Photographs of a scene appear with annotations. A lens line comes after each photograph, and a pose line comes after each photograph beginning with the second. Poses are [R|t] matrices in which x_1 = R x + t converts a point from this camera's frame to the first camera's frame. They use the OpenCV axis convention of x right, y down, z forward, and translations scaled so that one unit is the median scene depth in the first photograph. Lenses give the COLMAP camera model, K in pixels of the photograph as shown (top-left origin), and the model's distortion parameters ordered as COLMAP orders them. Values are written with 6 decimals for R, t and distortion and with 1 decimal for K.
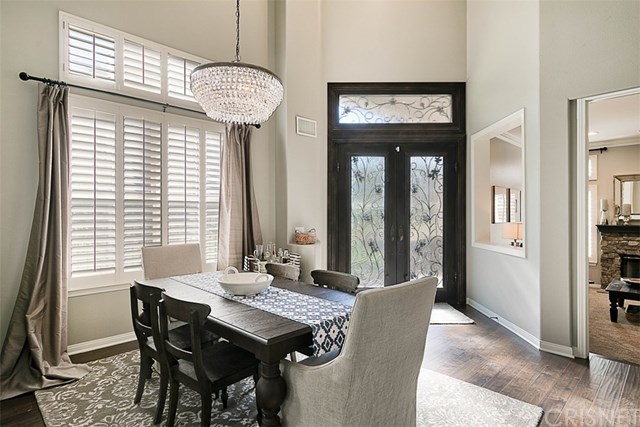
lens RADIAL K [[345.0, 0, 320.0], [0, 345.0, 213.5], [0, 0, 1]] dist [0.002655, 0.000001]
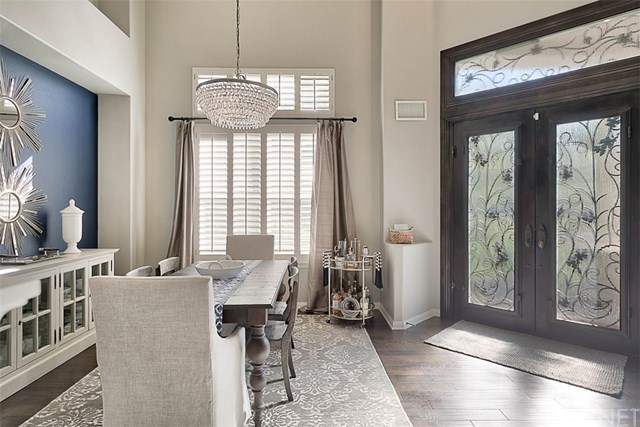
lens RADIAL K [[367.3, 0, 323.9], [0, 367.3, 210.2], [0, 0, 1]] dist [0.004701, 0.001575]
pose [[0.725036, 0.002153, -0.688708, 0.425152], [0.000074, 0.999995, 0.003204, 0.000124], [0.688711, -0.002374, 0.725032, 0.163985]]
